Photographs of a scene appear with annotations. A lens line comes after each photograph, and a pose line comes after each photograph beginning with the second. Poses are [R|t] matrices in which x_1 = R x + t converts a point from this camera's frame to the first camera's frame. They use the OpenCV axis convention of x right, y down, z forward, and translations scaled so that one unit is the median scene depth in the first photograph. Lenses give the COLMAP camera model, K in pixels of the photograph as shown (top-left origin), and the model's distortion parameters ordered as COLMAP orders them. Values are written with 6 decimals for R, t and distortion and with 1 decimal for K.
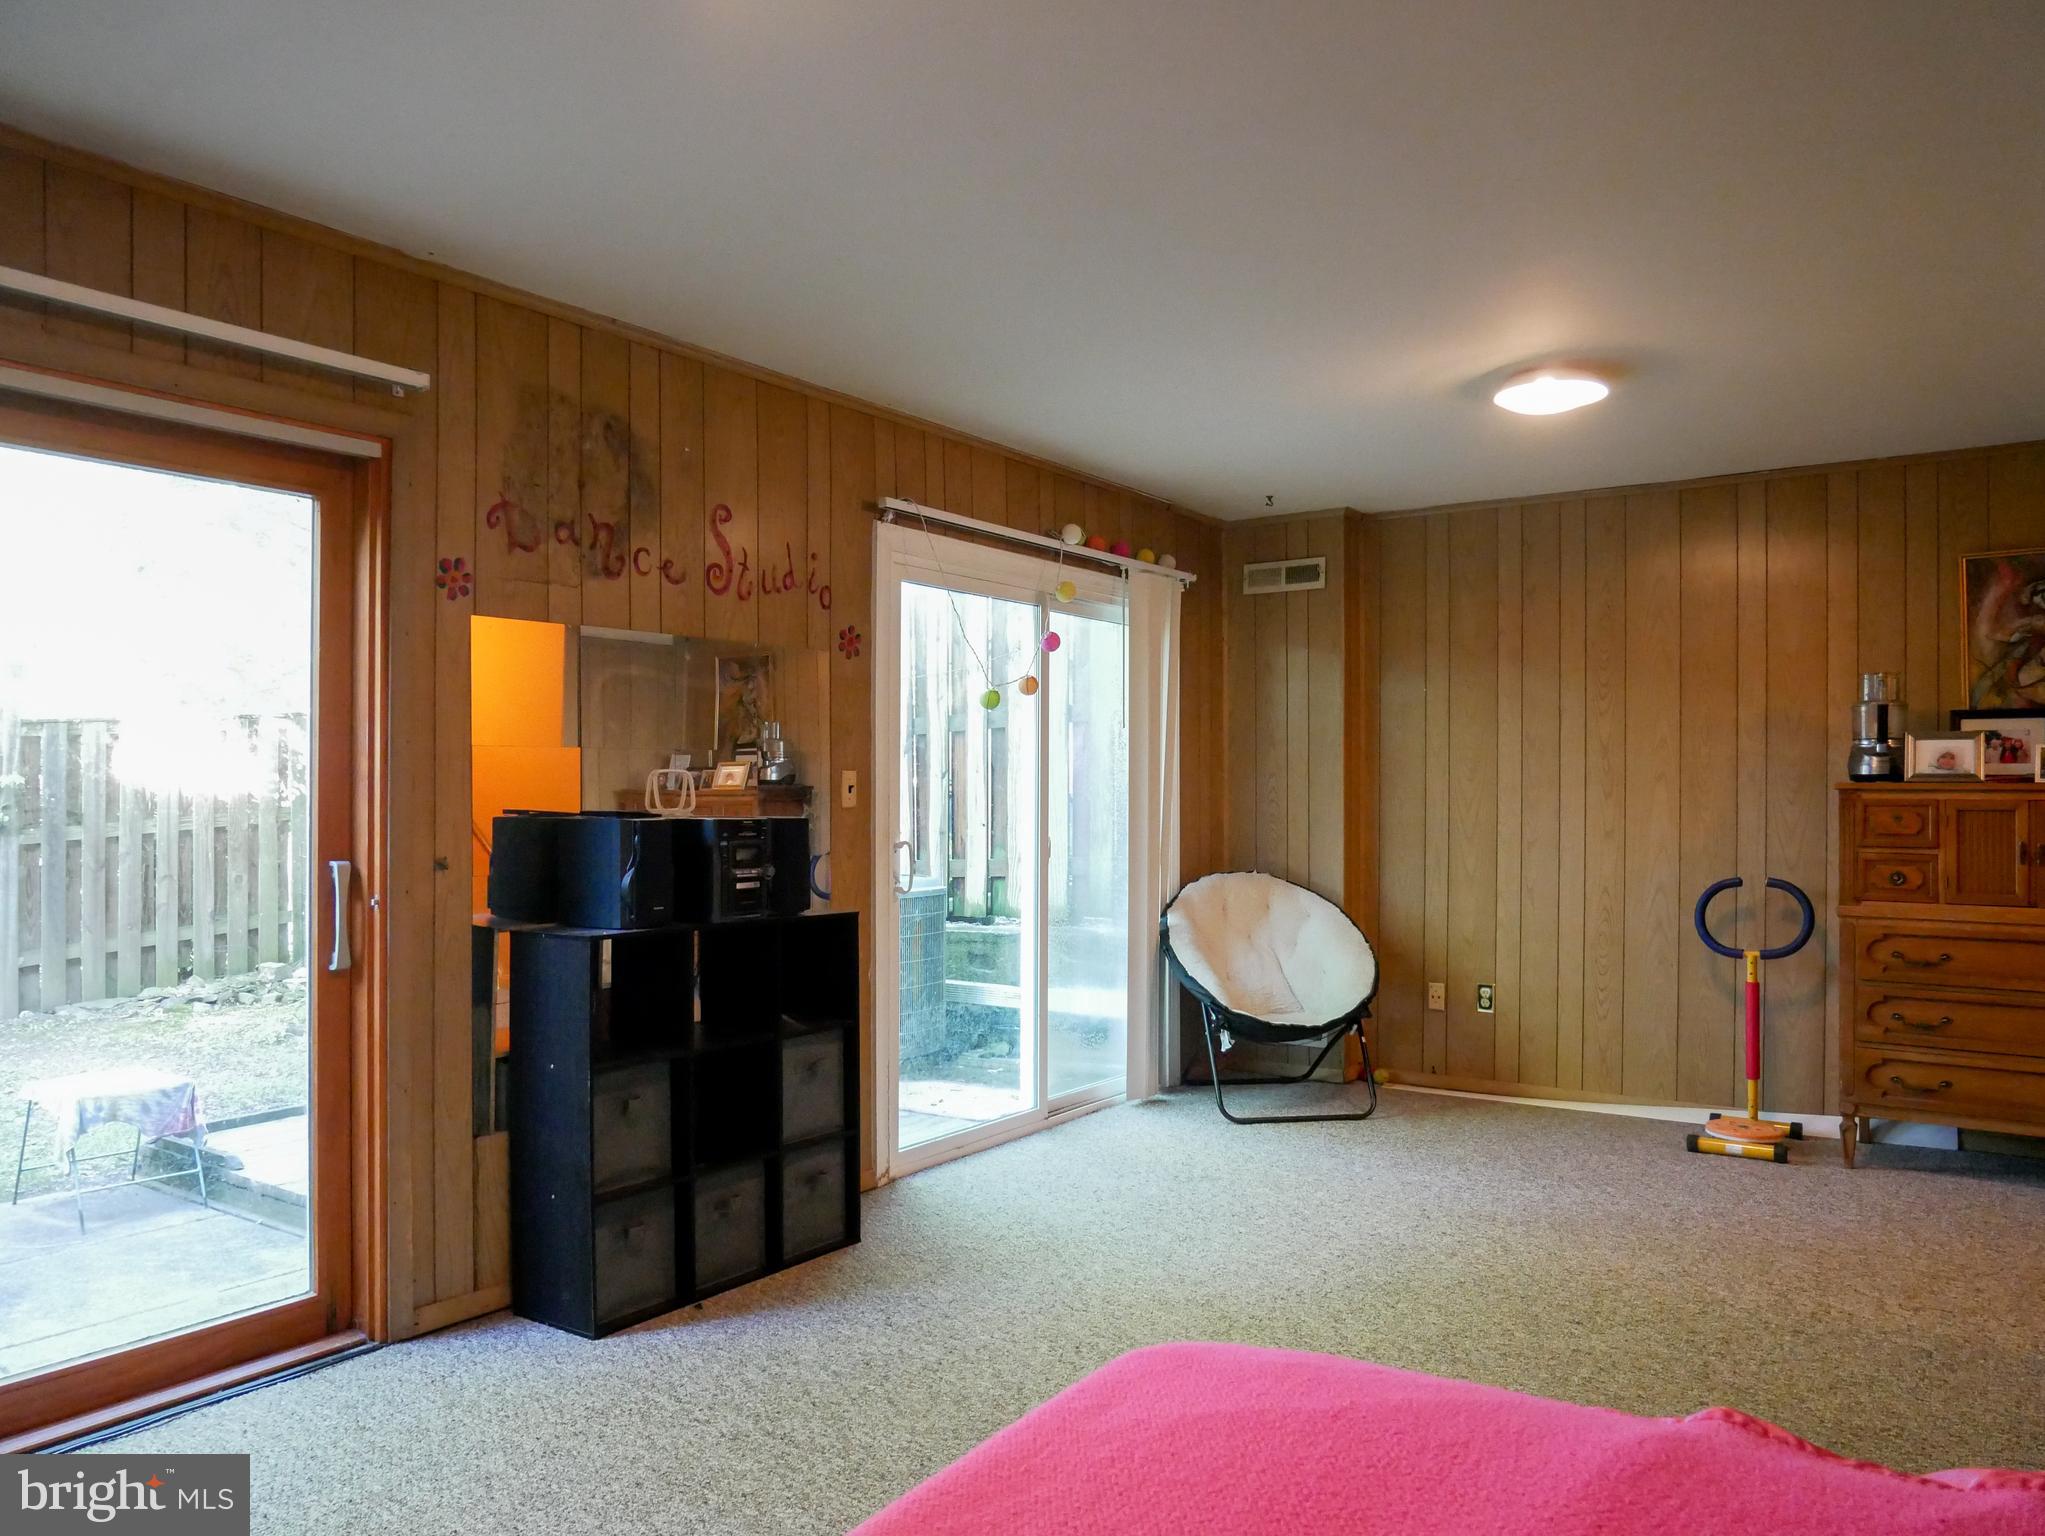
lens RADIAL K [[1466.5, 0, 1021.2], [0, 1466.5, 782.3], [0, 0, 1]] dist [-0.043613, 0.010734]
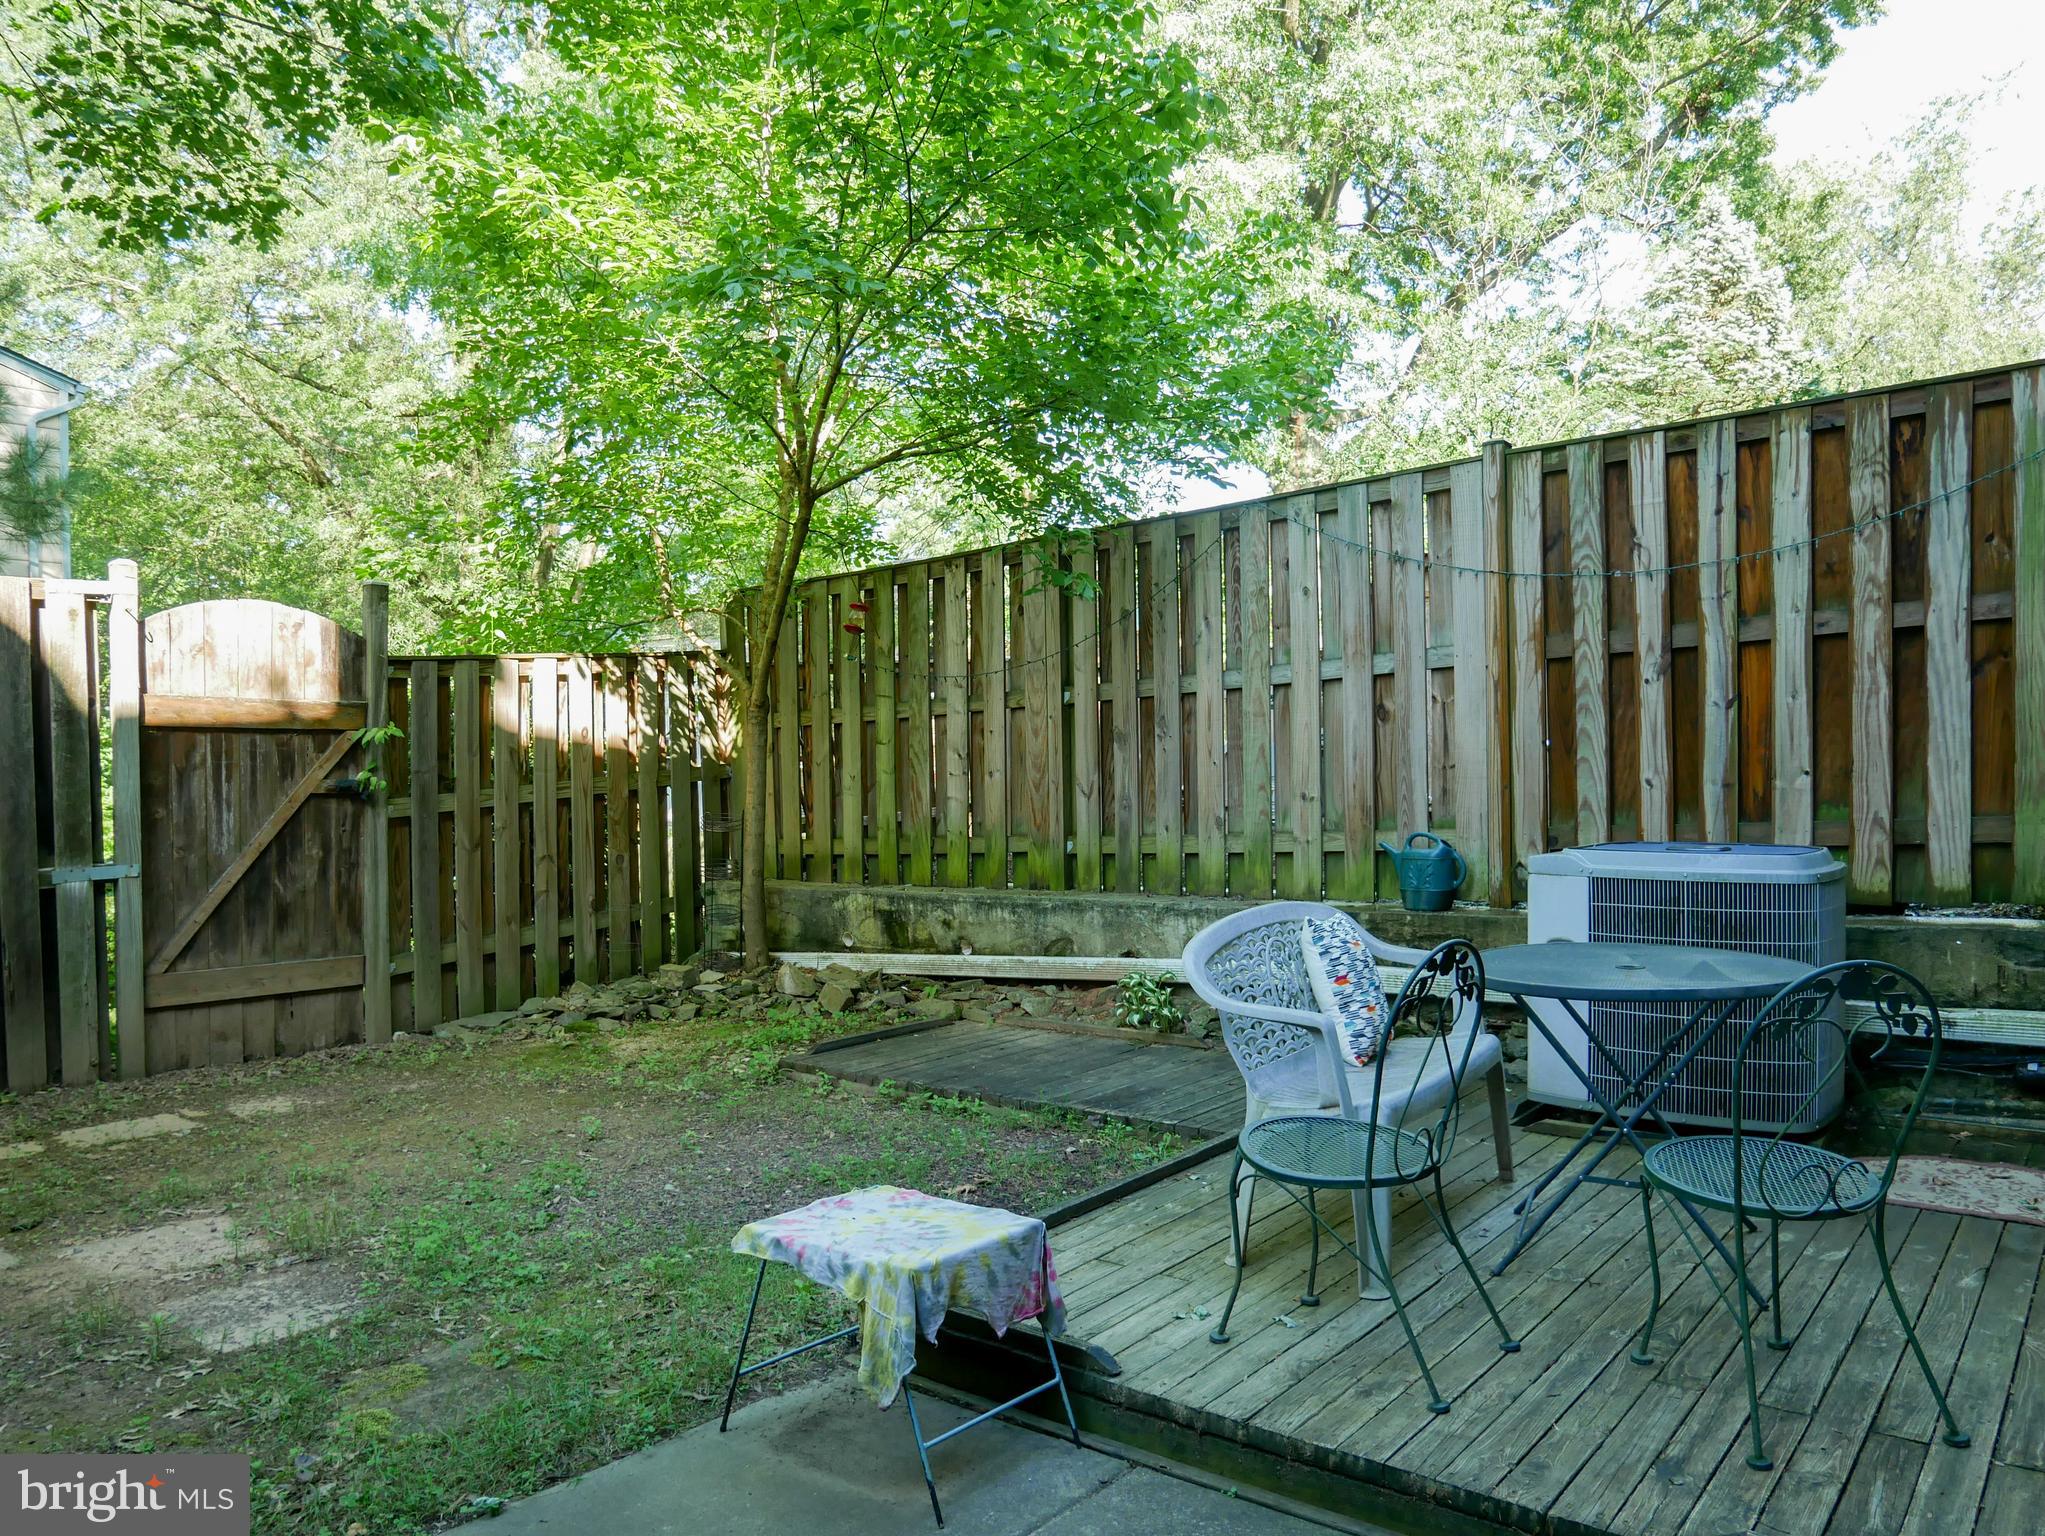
lens RADIAL K [[1466.5, 0, 1024.3], [0, 1466.5, 763.4], [0, 0, 1]] dist [-0.043613, 0.010734]
pose [[0.997765, -0.012391, -0.065656, -0.290703], [0.012833, 0.999898, 0.006312, 0.012966], [0.065571, -0.007141, 0.997822, 0.232056]]
